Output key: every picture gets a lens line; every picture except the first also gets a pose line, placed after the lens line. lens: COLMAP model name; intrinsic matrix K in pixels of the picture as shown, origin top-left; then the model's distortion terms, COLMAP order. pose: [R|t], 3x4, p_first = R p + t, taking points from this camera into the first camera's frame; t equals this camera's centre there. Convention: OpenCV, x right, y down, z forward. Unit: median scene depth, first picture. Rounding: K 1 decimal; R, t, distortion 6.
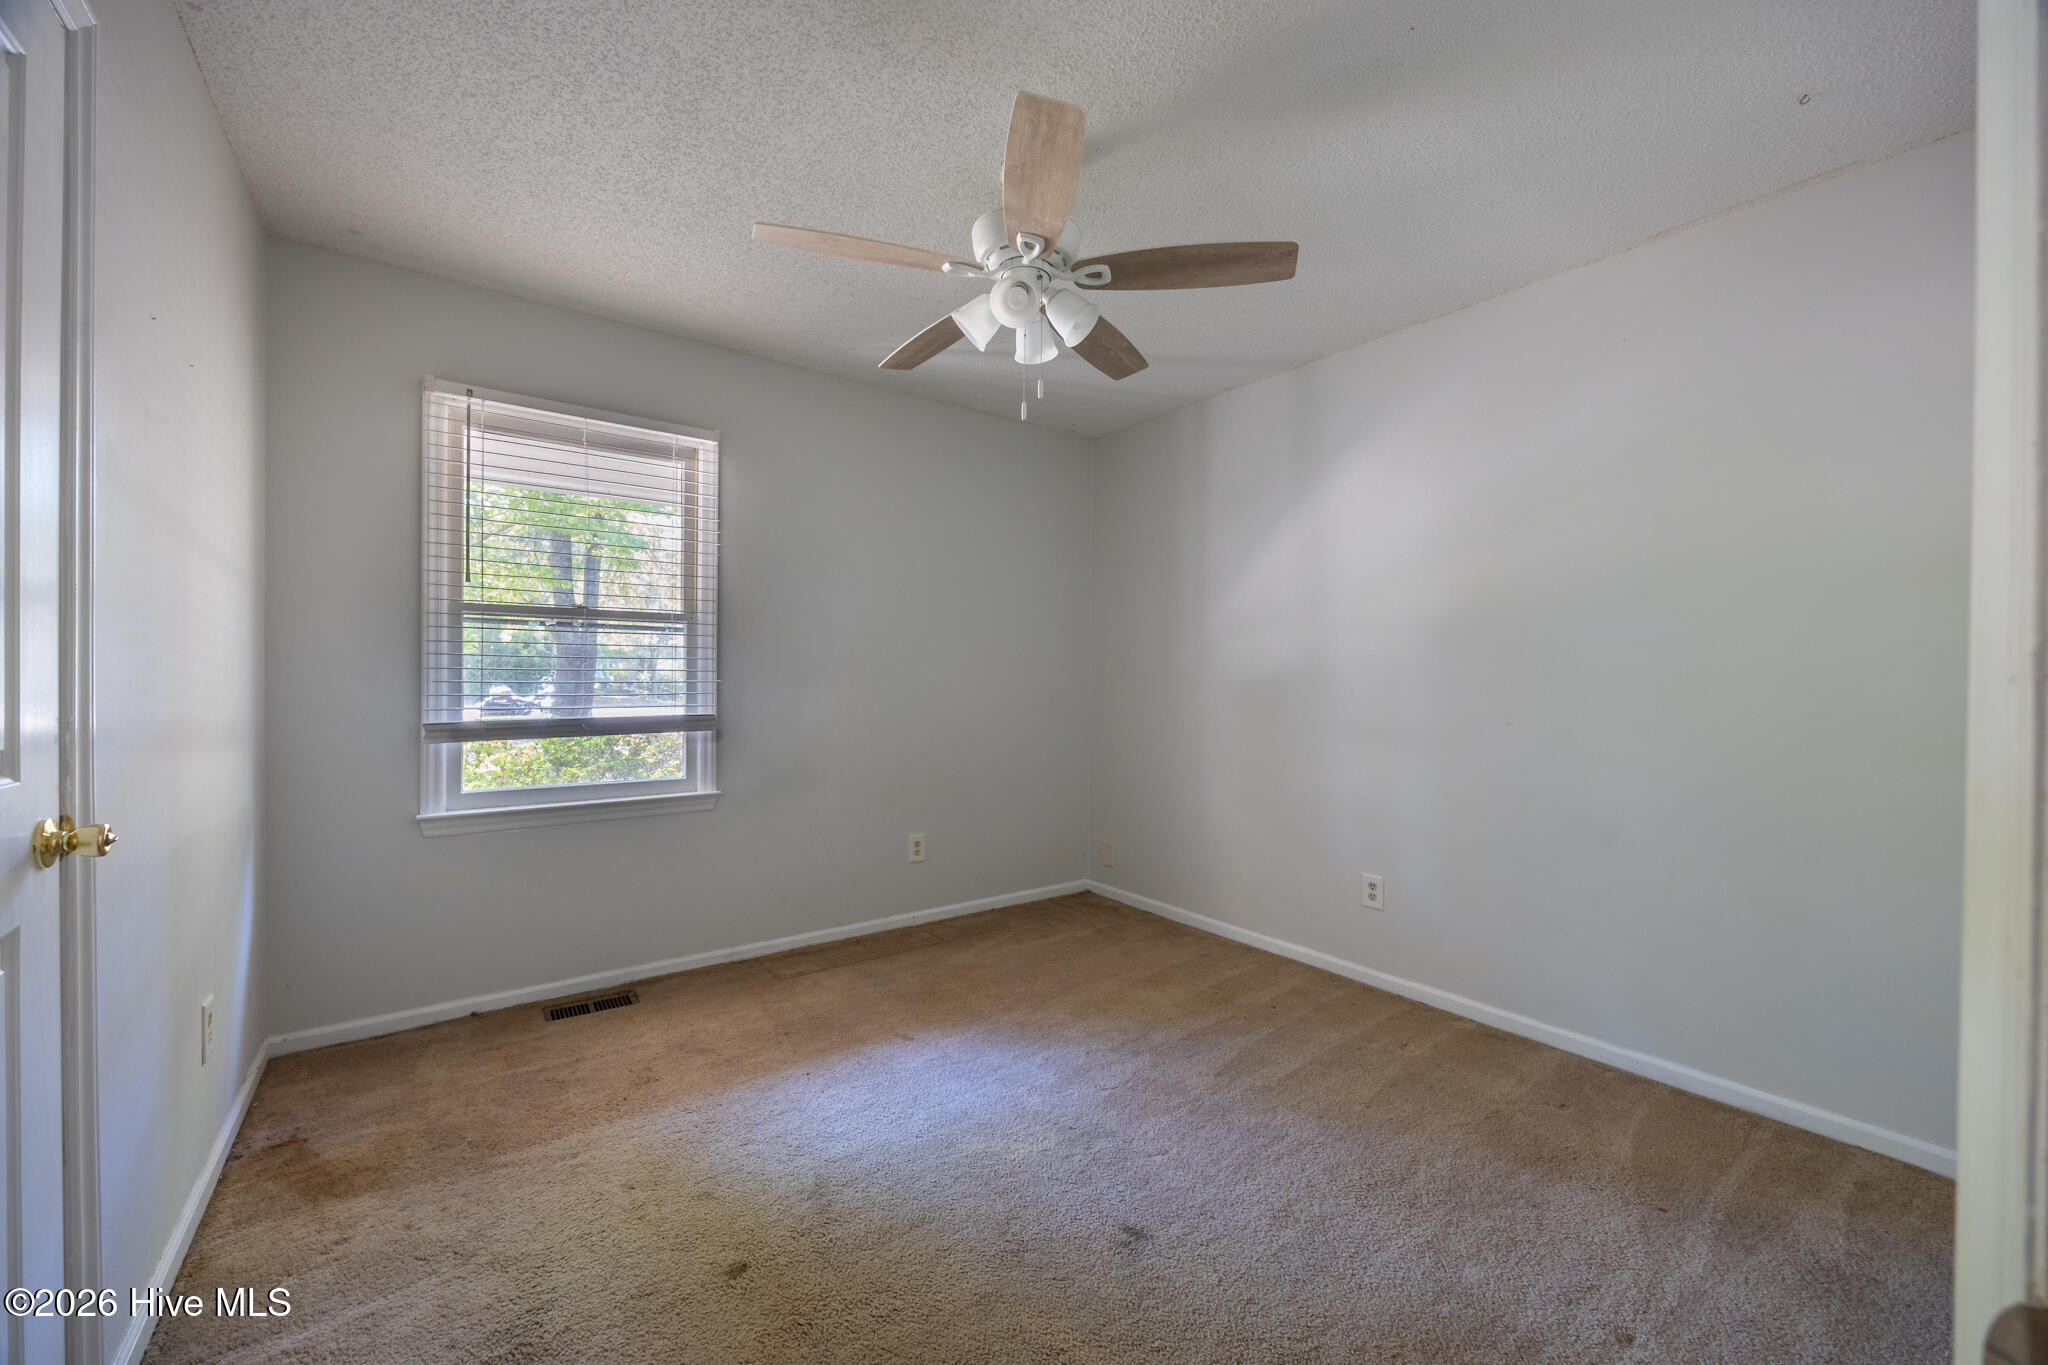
lens RADIAL K [[798.5, 0, 1023.9], [0, 798.5, 684.3], [0, 0, 1]] dist [-0.003247, -0.000807]
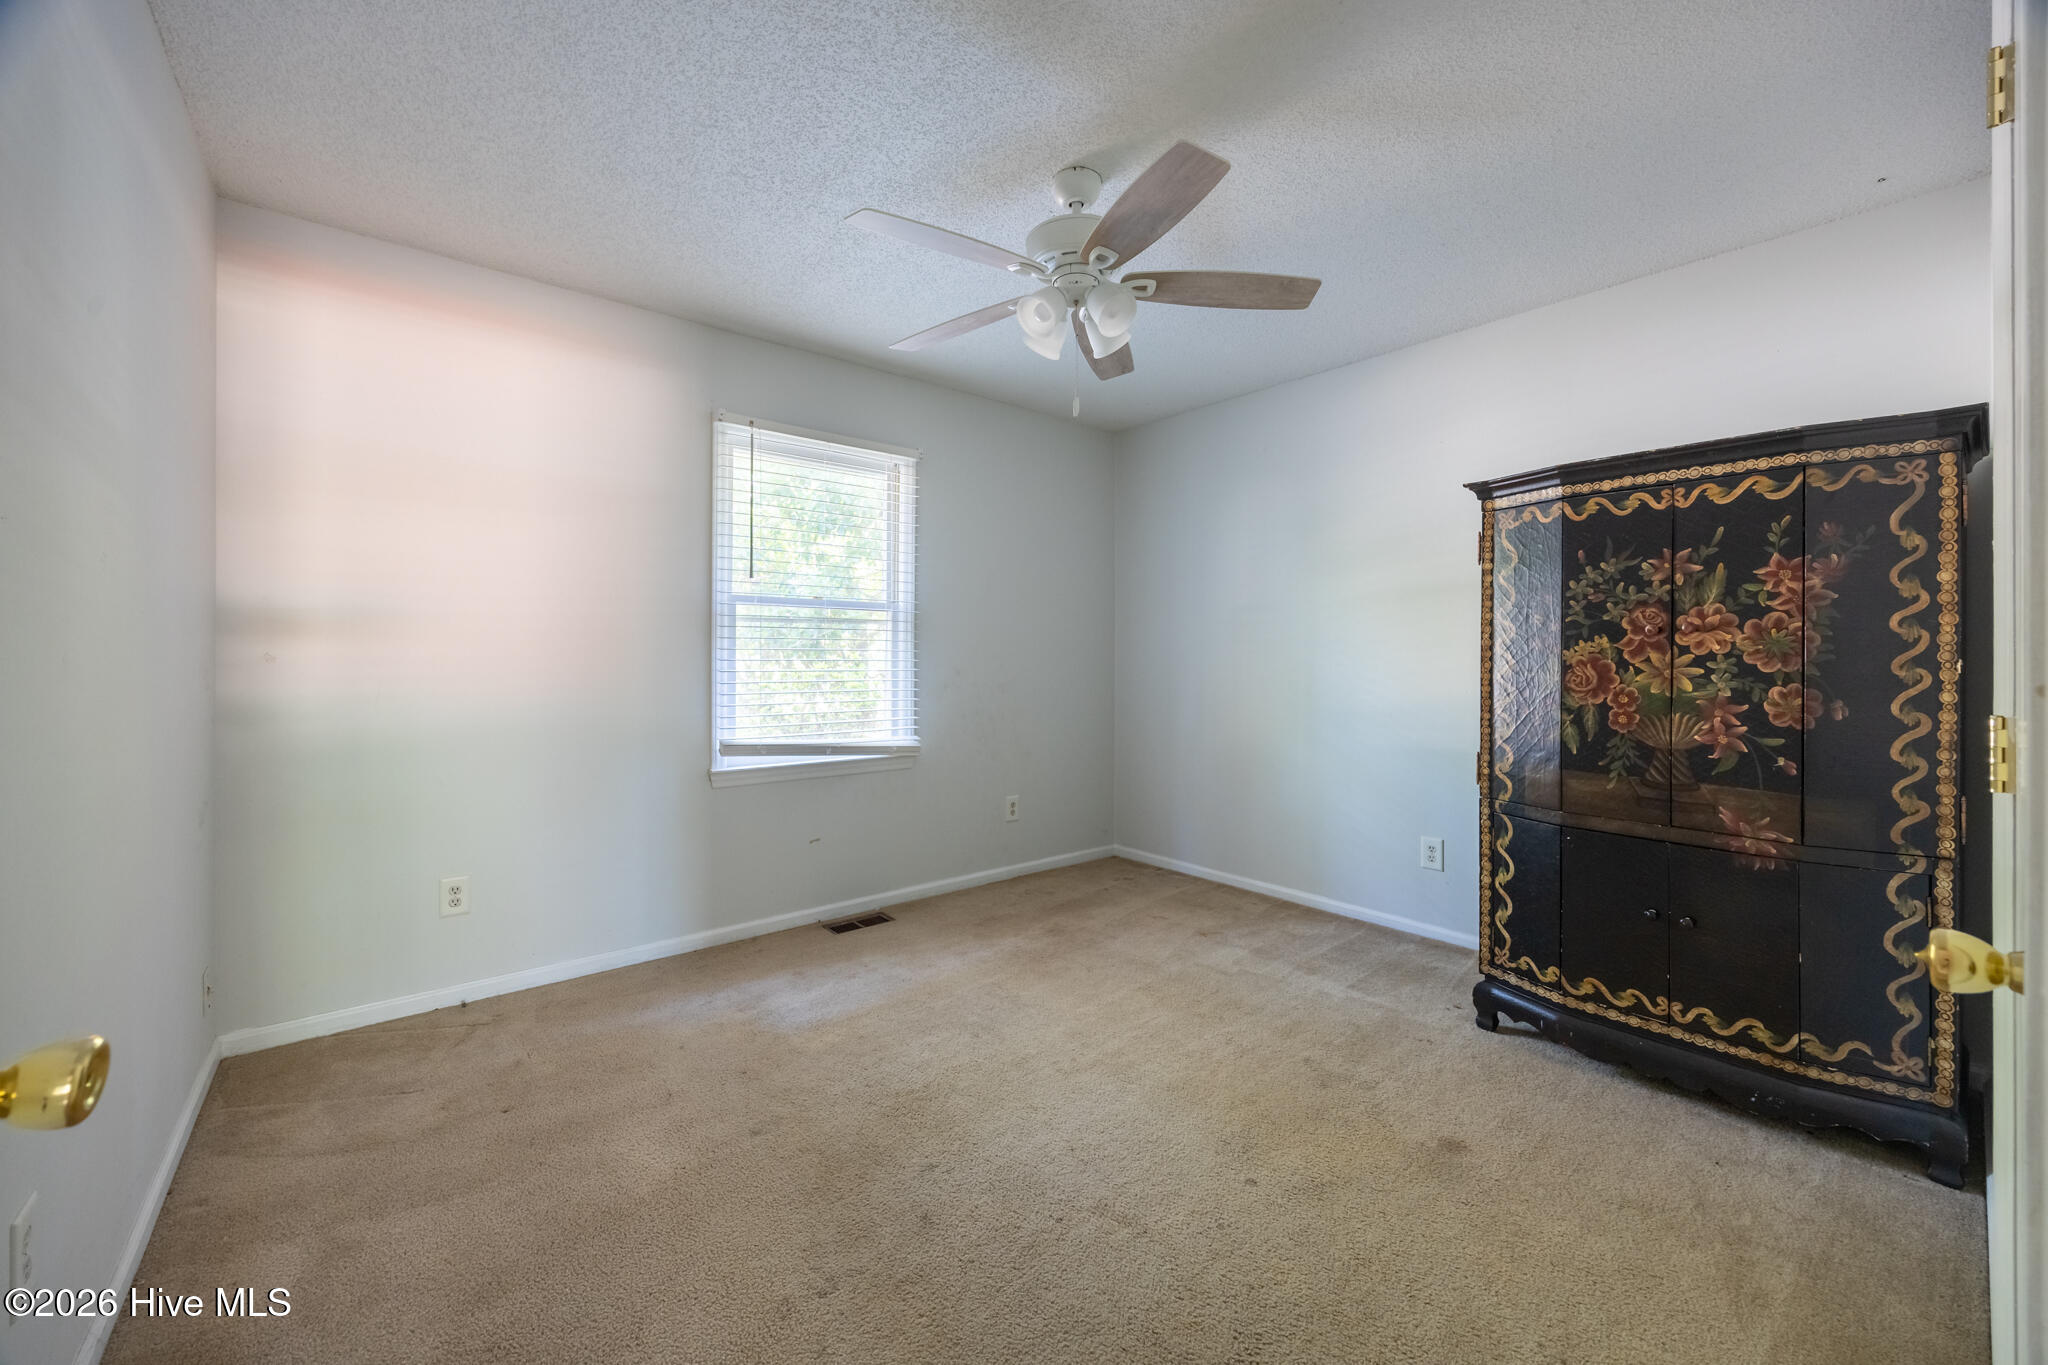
lens RADIAL K [[798.5, 0, 1038.9], [0, 798.5, 660.4], [0, 0, 1]] dist [-0.003247, -0.000807]
pose [[0.998468, -0.006232, 0.054979, -0.193173], [0.006411, 0.999975, -0.003072, 0.001441], [-0.054958, 0.003420, 0.998483, -0.144320]]
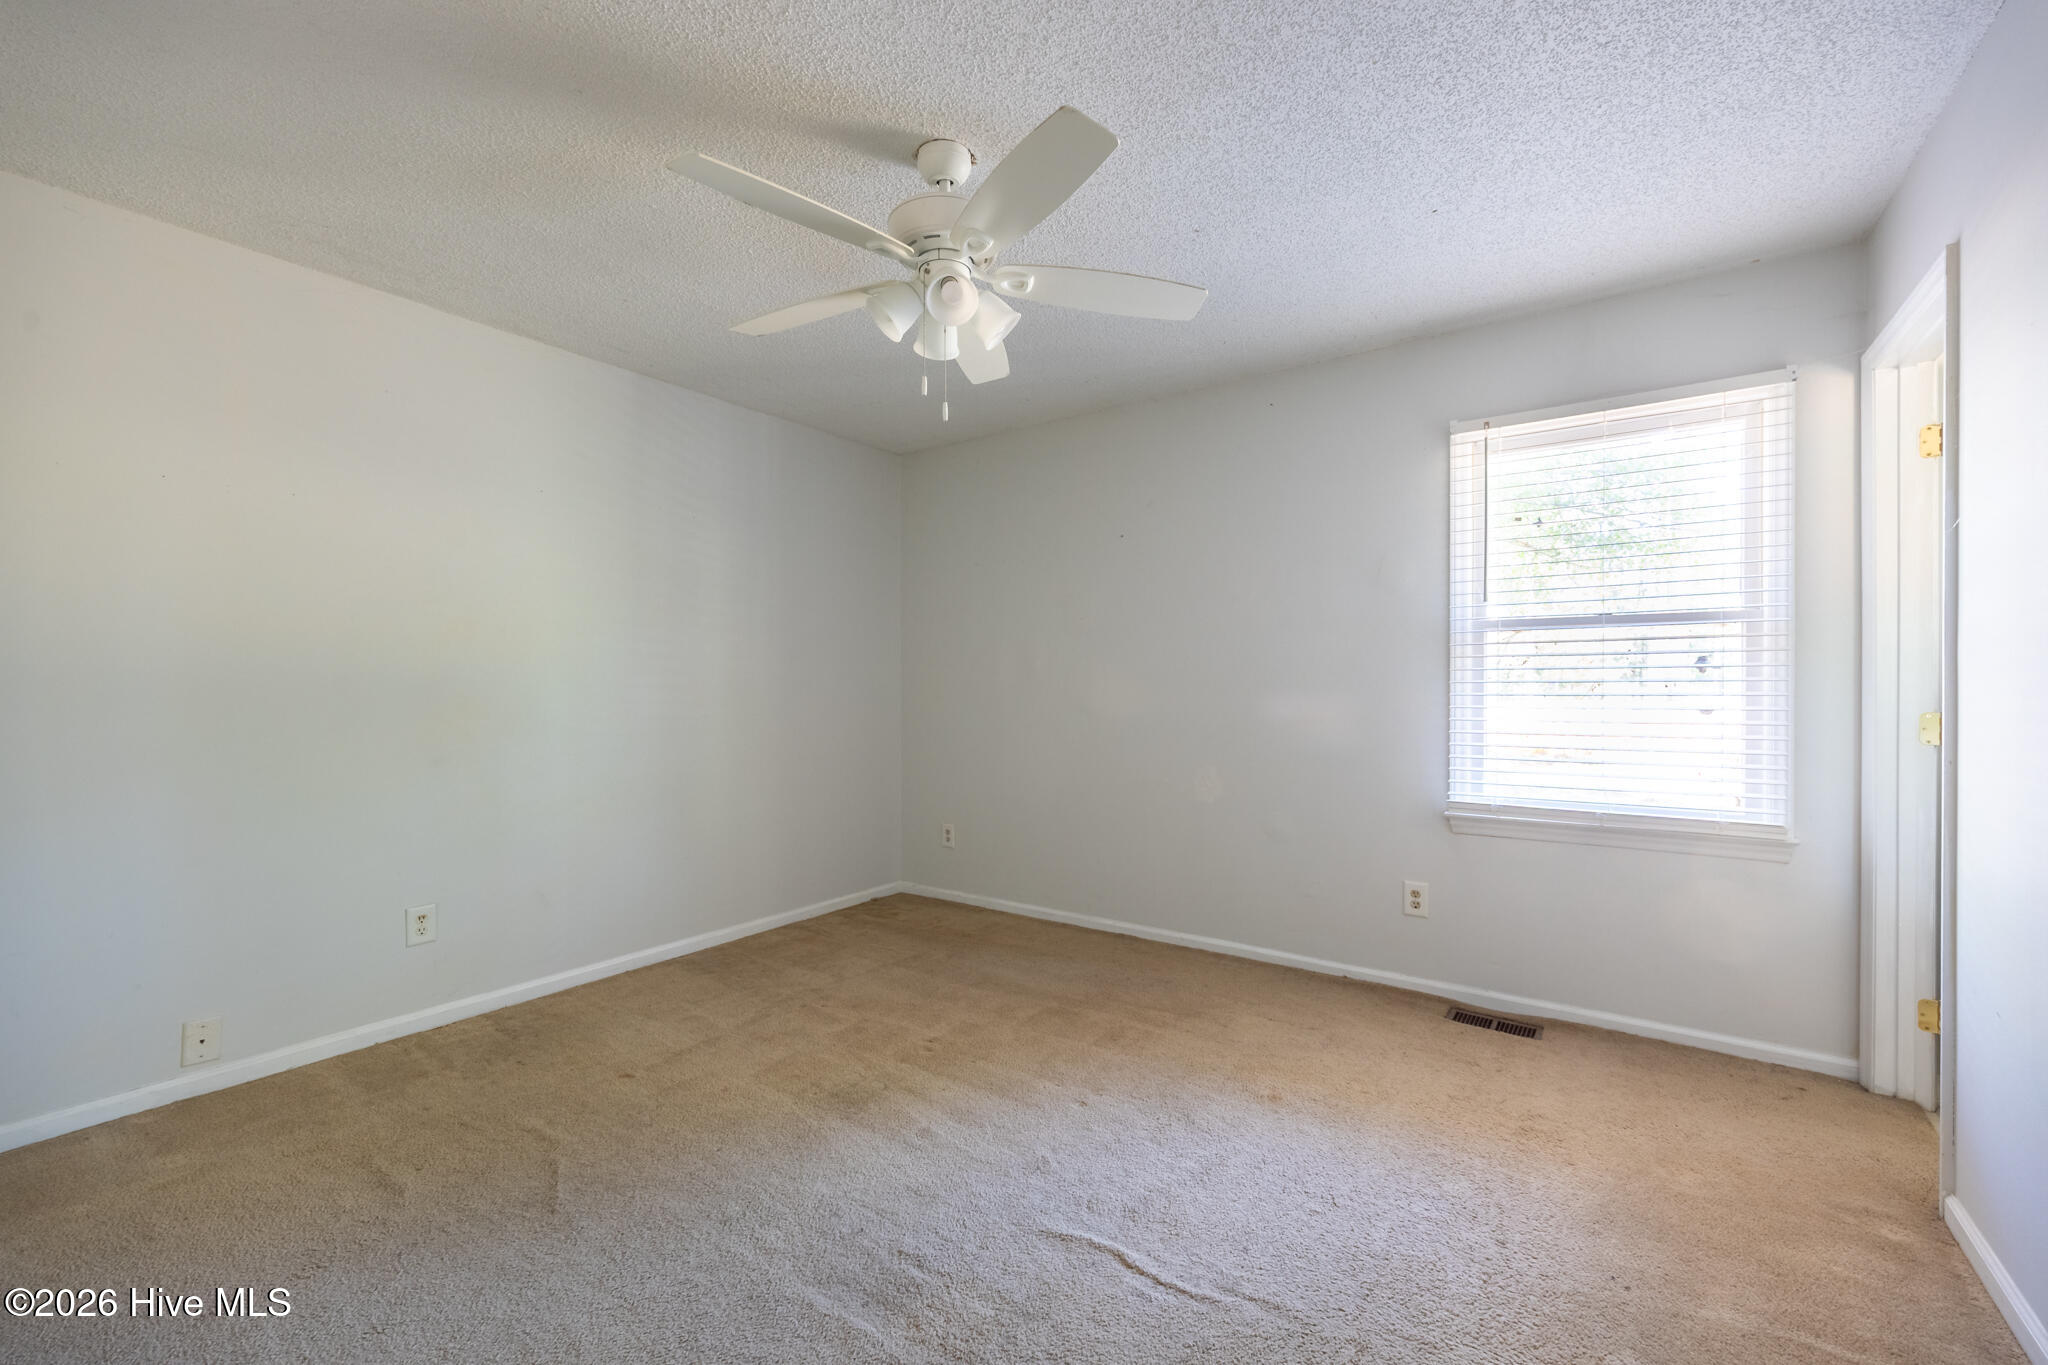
lens RADIAL K [[798.5, 0, 1041.7], [0, 798.5, 691.8], [0, 0, 1]] dist [-0.003247, -0.000807]
pose [[0.325316, -0.002415, -0.945602, 0.123964], [-0.003487, 0.999987, -0.003753, -0.000813], [0.945599, 0.004518, 0.325304, 0.086937]]
